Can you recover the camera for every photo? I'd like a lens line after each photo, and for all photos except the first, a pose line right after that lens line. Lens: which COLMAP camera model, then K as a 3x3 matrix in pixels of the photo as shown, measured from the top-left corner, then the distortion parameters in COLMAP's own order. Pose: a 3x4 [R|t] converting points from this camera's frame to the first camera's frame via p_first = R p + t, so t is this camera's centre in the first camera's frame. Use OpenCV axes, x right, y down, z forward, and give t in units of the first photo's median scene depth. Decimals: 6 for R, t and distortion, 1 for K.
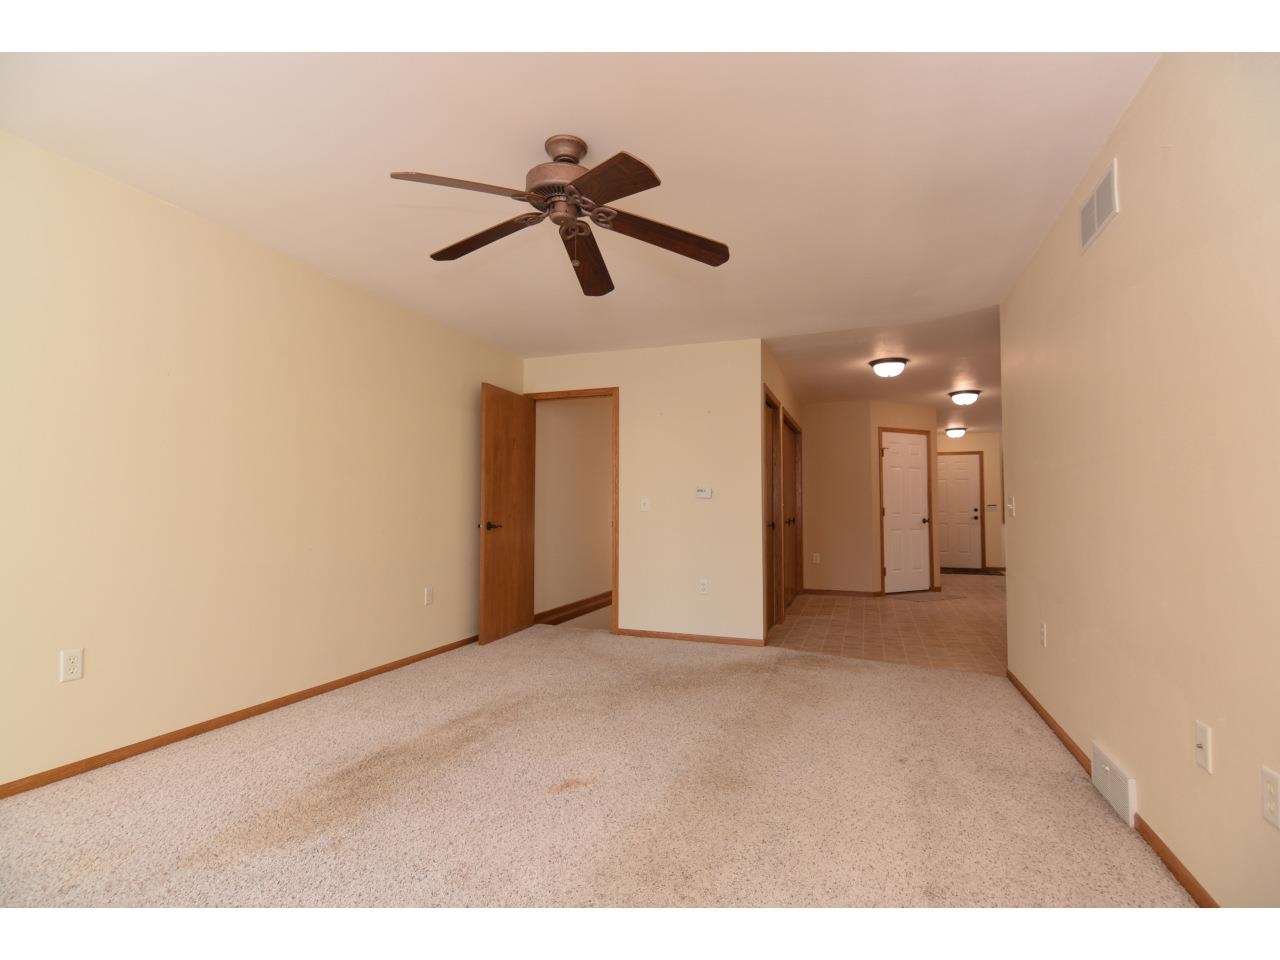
lens RADIAL K [[621.2, 0, 640.0], [0, 621.2, 480.0], [0, 0, 1]] dist [-0.000705, -0.000543]
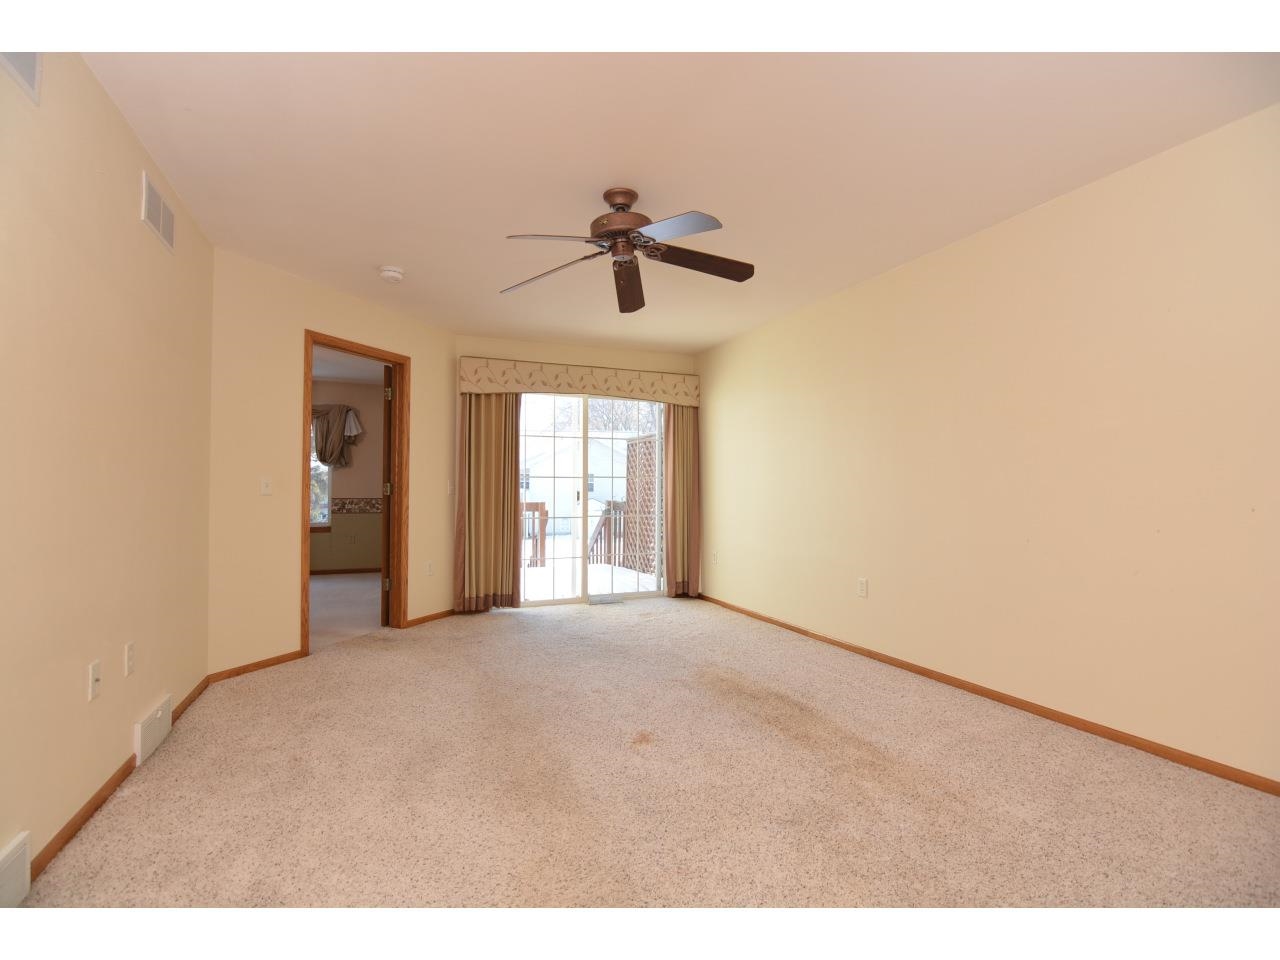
lens RADIAL K [[621.2, 0, 640.0], [0, 621.2, 480.0], [0, 0, 1]] dist [-0.000705, -0.000543]
pose [[-0.728734, -0.015367, -0.684624, 0.644088], [0.027584, 0.998278, -0.051767, 0.079528], [0.684241, -0.056609, -0.727056, 1.782654]]
